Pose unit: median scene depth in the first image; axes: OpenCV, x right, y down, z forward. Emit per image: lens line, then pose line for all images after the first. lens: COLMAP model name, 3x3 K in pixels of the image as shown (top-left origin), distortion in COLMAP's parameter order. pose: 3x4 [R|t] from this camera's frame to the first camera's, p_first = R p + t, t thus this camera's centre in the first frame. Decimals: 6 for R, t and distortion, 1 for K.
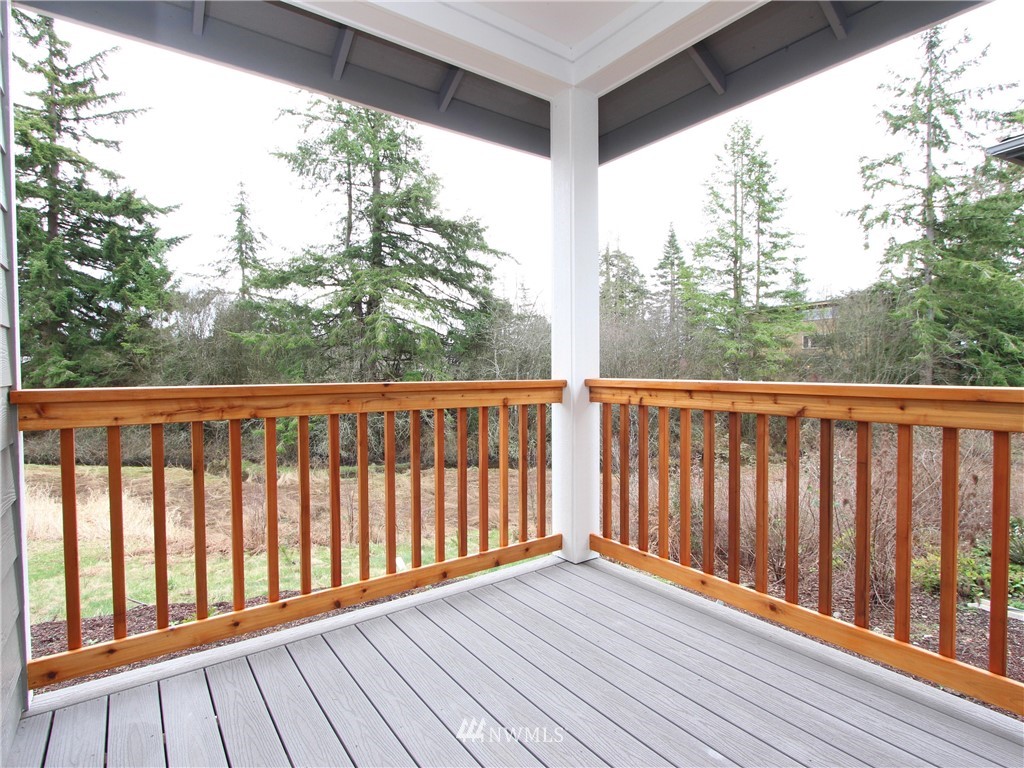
lens RADIAL K [[530.2, 0, 512.9], [0, 530.2, 379.6], [0, 0, 1]] dist [-0.025266, 0.007021]
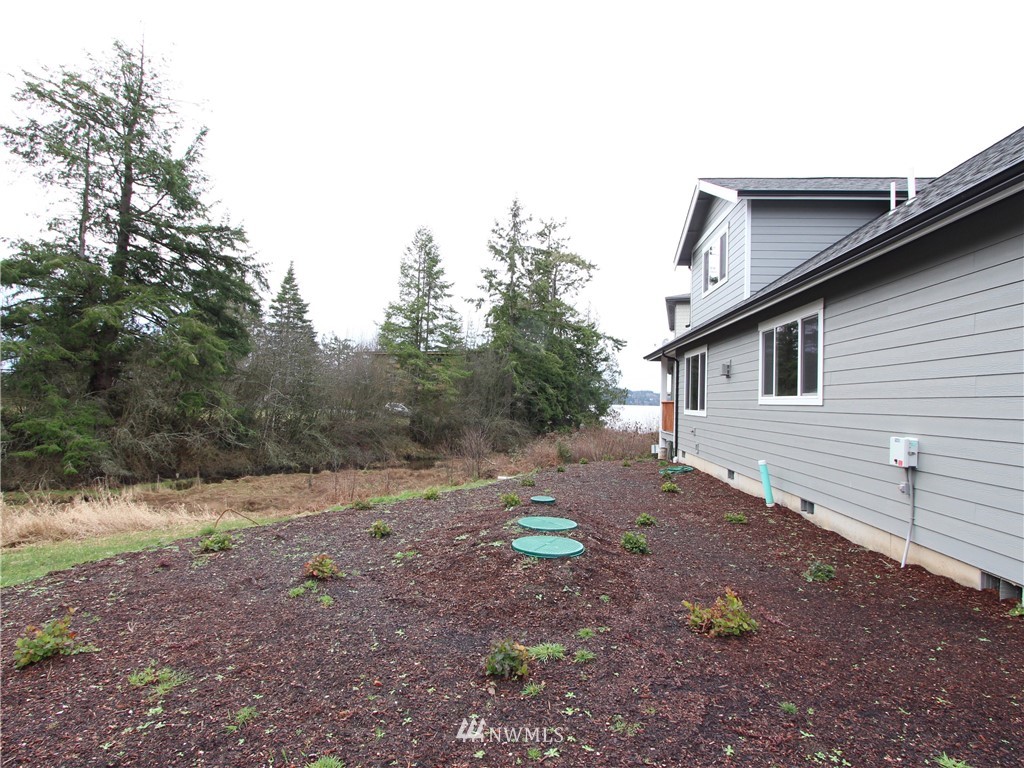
lens RADIAL K [[530.2, 0, 513.4], [0, 530.2, 382.9], [0, 0, 1]] dist [-0.025266, 0.007021]
pose [[0.657205, 0.049812, 0.752064, -0.483439], [-0.016511, 0.998526, -0.051708, 0.007067], [-0.753531, 0.021565, 0.657058, -0.139023]]
